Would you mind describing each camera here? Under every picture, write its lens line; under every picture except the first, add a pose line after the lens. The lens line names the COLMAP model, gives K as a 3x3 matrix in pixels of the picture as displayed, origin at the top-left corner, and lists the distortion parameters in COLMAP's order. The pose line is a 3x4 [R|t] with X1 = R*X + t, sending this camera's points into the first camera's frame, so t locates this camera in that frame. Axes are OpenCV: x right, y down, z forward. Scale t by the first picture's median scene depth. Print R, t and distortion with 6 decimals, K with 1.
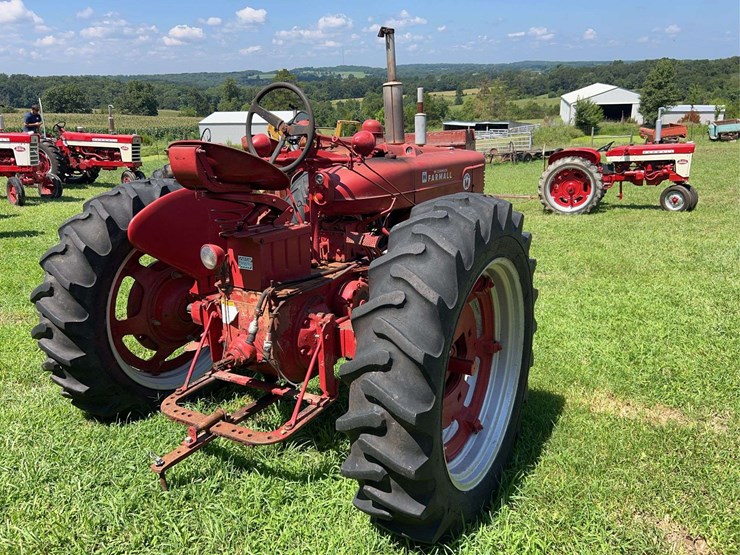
lens RADIAL K [[563.9, 0, 370.0], [0, 563.9, 277.5], [0, 0, 1]] dist [0.045421, -0.046565]
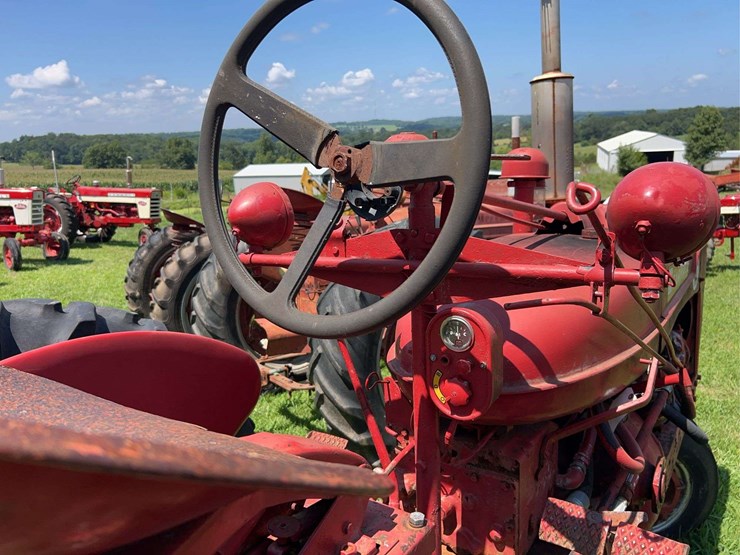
lens RADIAL K [[563.9, 0, 370.0], [0, 563.9, 277.5], [0, 0, 1]] dist [0.045421, -0.046565]
pose [[0.998449, -0.003657, -0.055554, -0.022457], [-0.001109, 0.996336, -0.085520, -0.034152], [0.055663, 0.085449, 0.994786, 0.136385]]
